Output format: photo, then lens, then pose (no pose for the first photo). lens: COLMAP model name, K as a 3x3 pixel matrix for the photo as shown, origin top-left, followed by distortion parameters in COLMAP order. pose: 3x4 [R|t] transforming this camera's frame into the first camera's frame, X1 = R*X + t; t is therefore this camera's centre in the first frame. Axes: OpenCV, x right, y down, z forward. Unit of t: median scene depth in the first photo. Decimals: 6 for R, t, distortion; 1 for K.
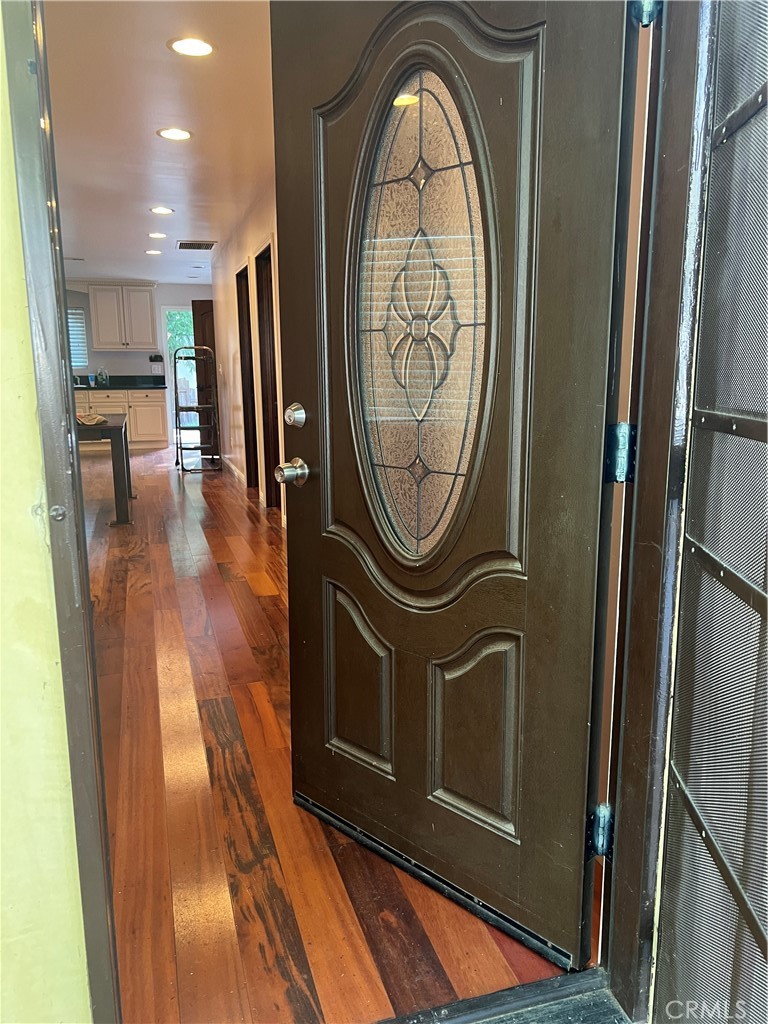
lens RADIAL K [[765.1, 0, 382.9], [0, 765.1, 517.3], [0, 0, 1]] dist [0.040519, -0.038618]
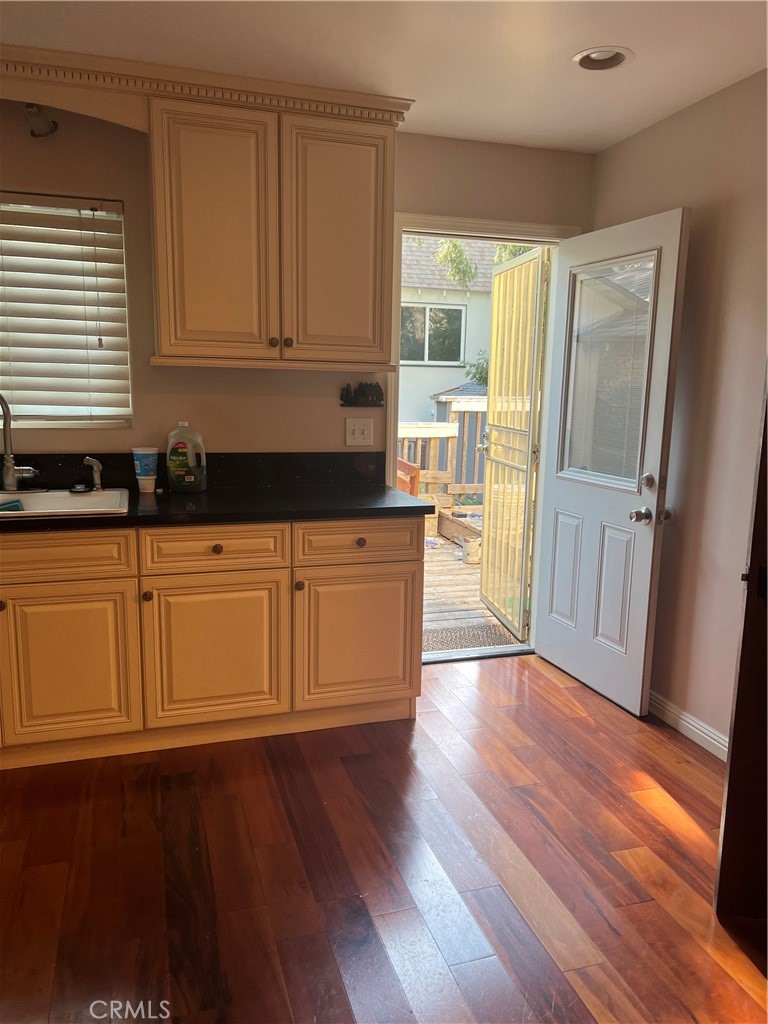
lens RADIAL K [[765.1, 0, 387.8], [0, 765.1, 522.9], [0, 0, 1]] dist [0.040519, -0.038618]
pose [[0.999689, 0.023598, 0.008006, -0.298380], [-0.023479, 0.999617, -0.014682, -0.160163], [-0.008350, 0.014489, 0.999860, 0.737474]]
